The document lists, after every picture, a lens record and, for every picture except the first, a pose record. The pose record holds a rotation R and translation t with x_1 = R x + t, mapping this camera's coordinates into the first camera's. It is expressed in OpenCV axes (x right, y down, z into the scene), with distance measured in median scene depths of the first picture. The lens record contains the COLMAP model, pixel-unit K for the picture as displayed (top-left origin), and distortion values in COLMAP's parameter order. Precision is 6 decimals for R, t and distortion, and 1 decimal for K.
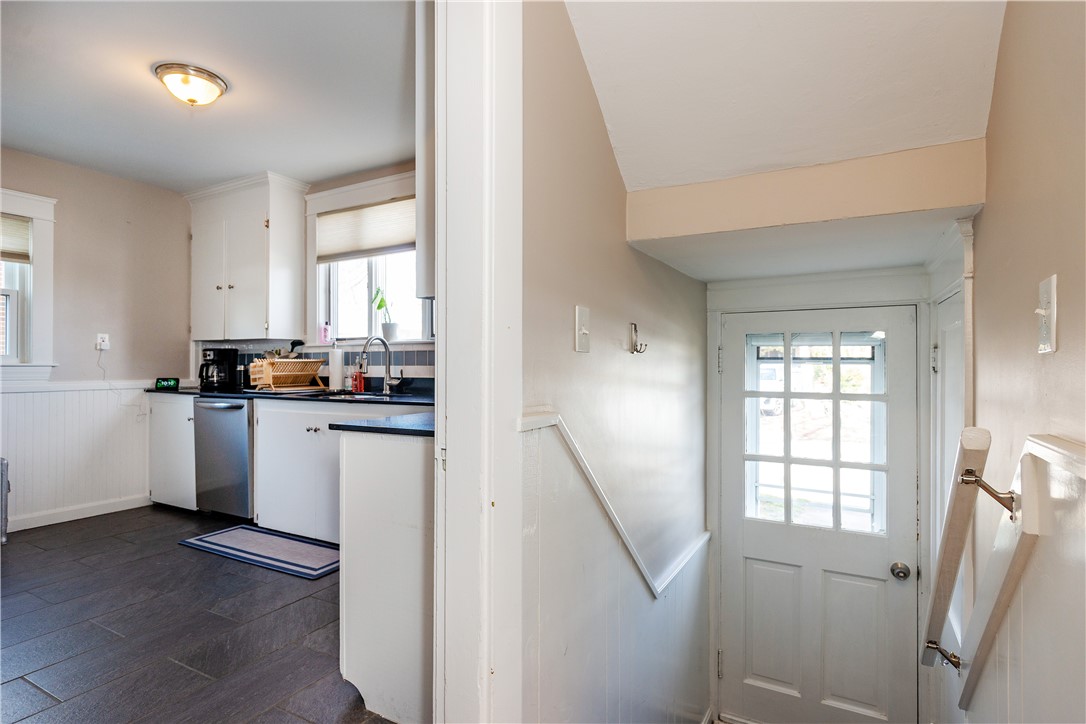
lens RADIAL K [[568.4, 0, 630.3], [0, 568.4, 369.0], [0, 0, 1]] dist [0.011720, -0.000089]
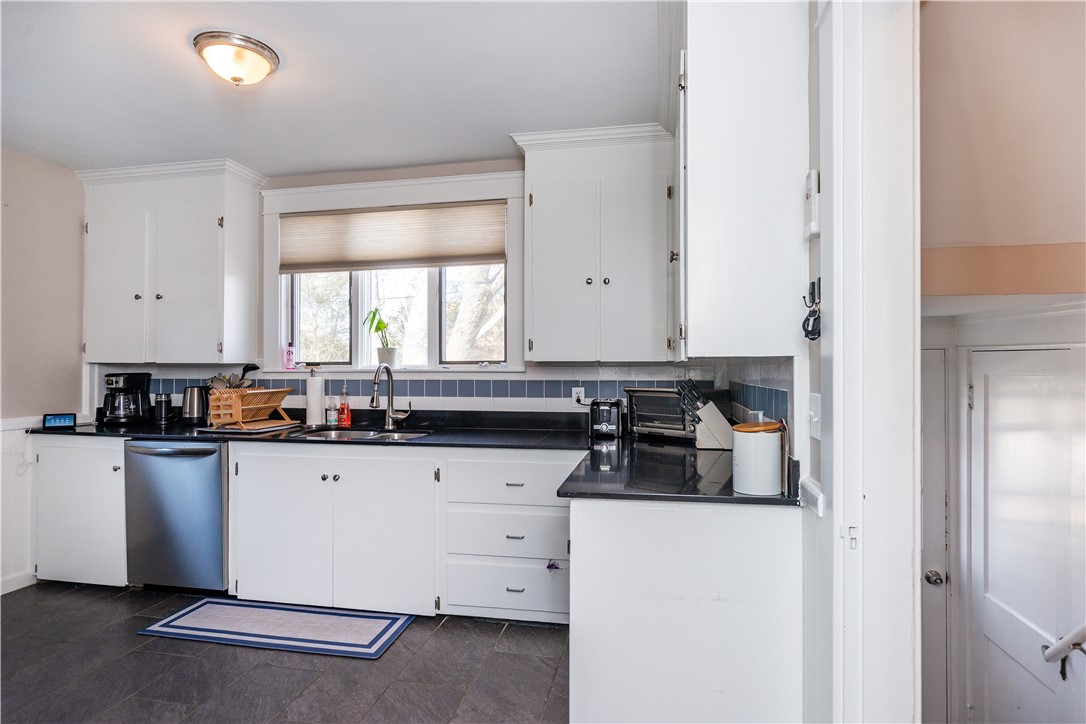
lens RADIAL K [[568.4, 0, 547.9], [0, 568.4, 362.5], [0, 0, 1]] dist [0.011720, -0.000089]
pose [[0.954316, 0.004675, 0.298762, -0.439074], [-0.003623, 0.999985, -0.004073, -0.053754], [-0.298776, 0.002804, 0.954319, 0.087018]]
